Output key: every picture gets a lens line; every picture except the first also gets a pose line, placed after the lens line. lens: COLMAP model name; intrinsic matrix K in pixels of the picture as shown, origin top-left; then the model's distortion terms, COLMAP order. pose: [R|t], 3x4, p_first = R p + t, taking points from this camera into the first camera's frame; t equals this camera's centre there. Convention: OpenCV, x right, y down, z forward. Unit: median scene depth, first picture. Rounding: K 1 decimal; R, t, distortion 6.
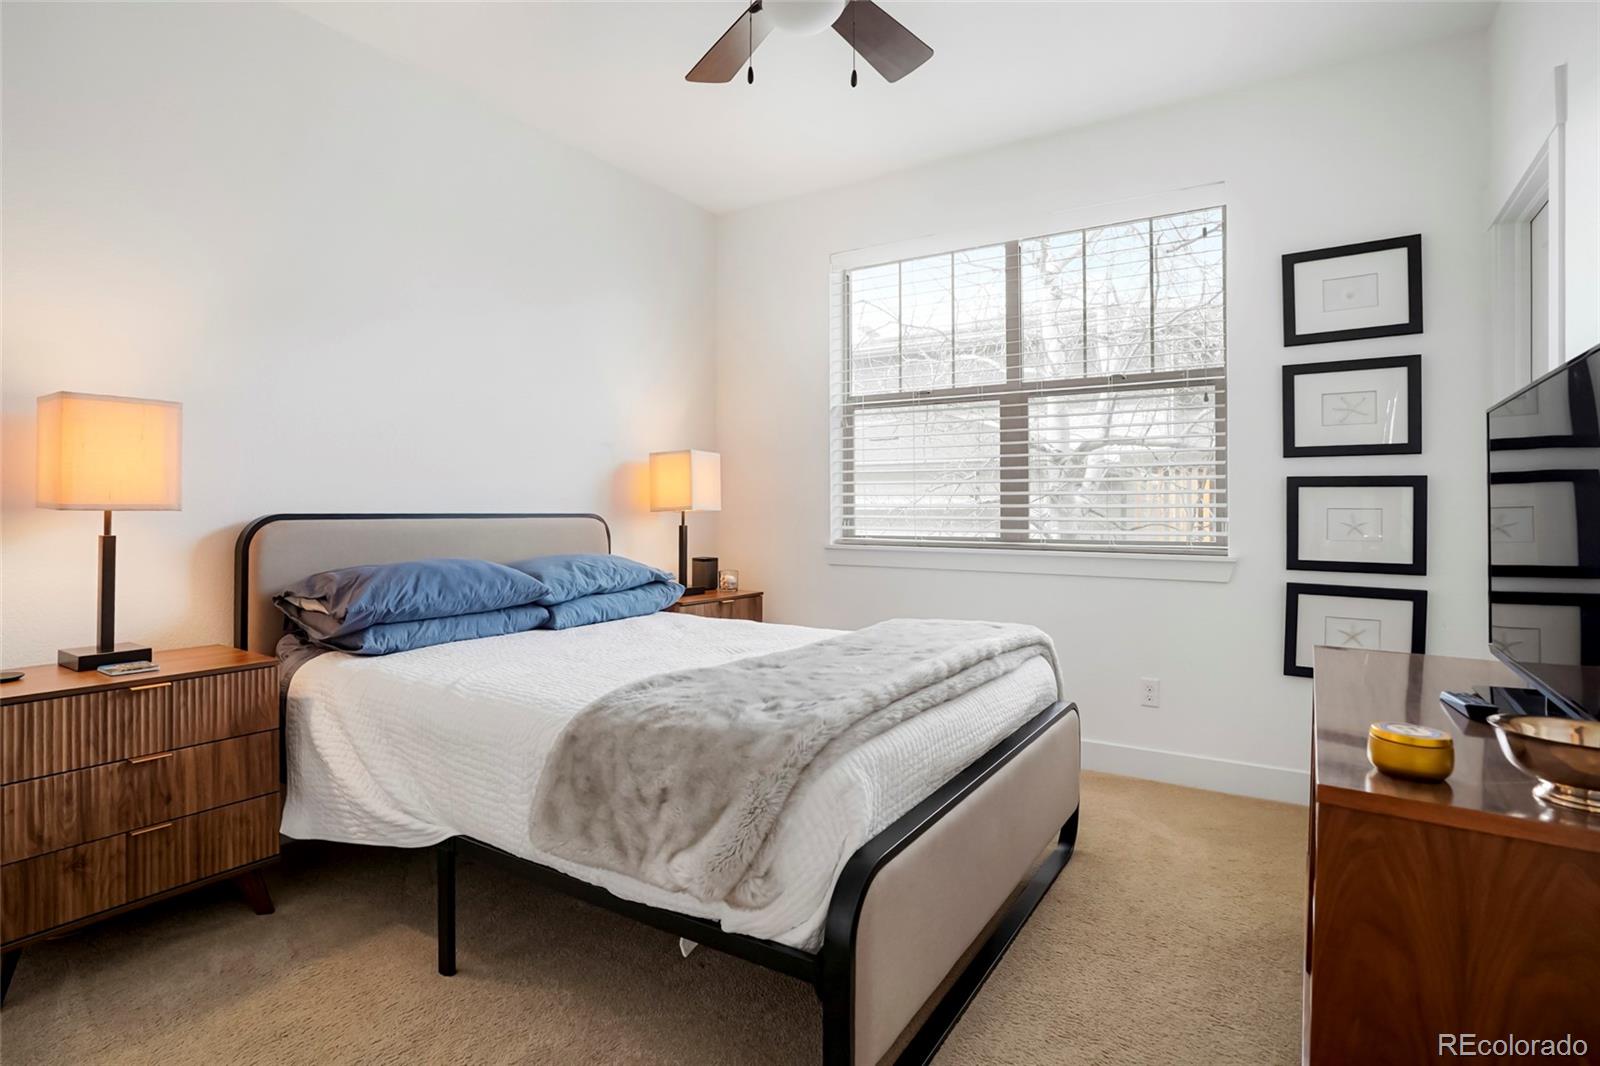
lens RADIAL K [[828.5, 0, 802.3], [0, 828.5, 515.9], [0, 0, 1]] dist [-0.034564, 0.000423]
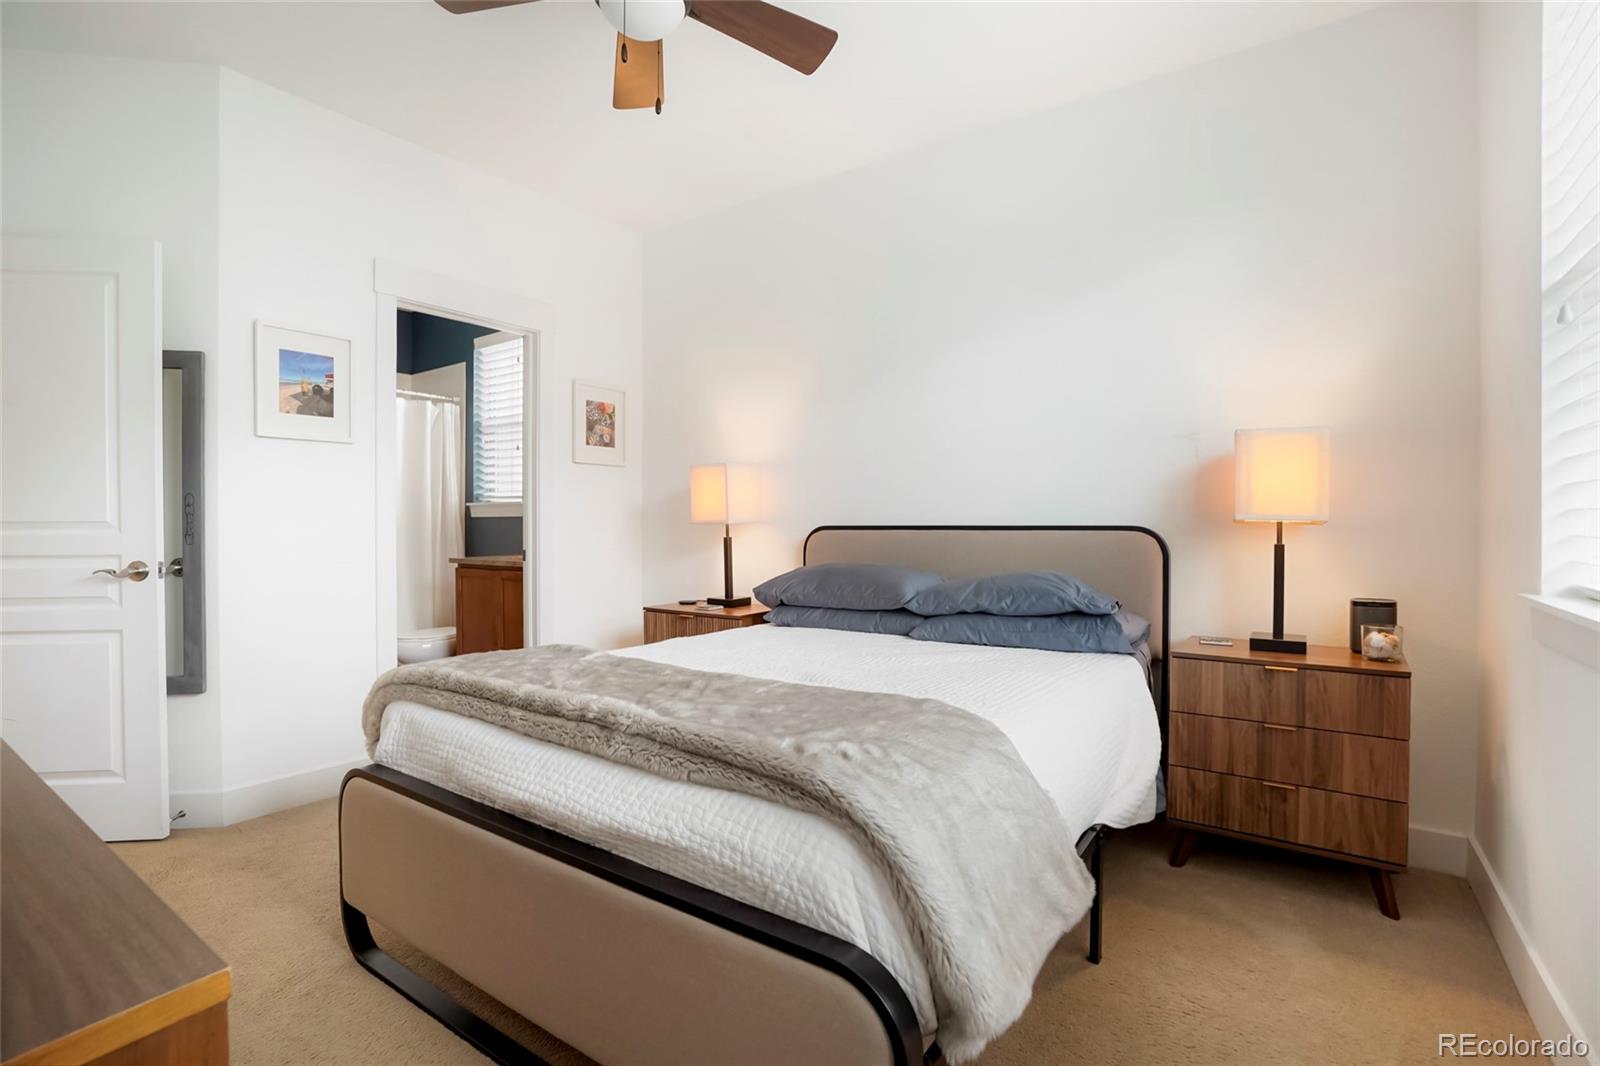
lens RADIAL K [[768.5, 0, 799.2], [0, 768.5, 530.0], [0, 0, 1]] dist [-0.037312, 0.000235]
pose [[-0.066847, 0.013810, -0.997668, 0.529157], [0.000134, 0.999904, 0.013832, -0.011080], [0.997763, 0.000791, -0.066843, 0.715768]]
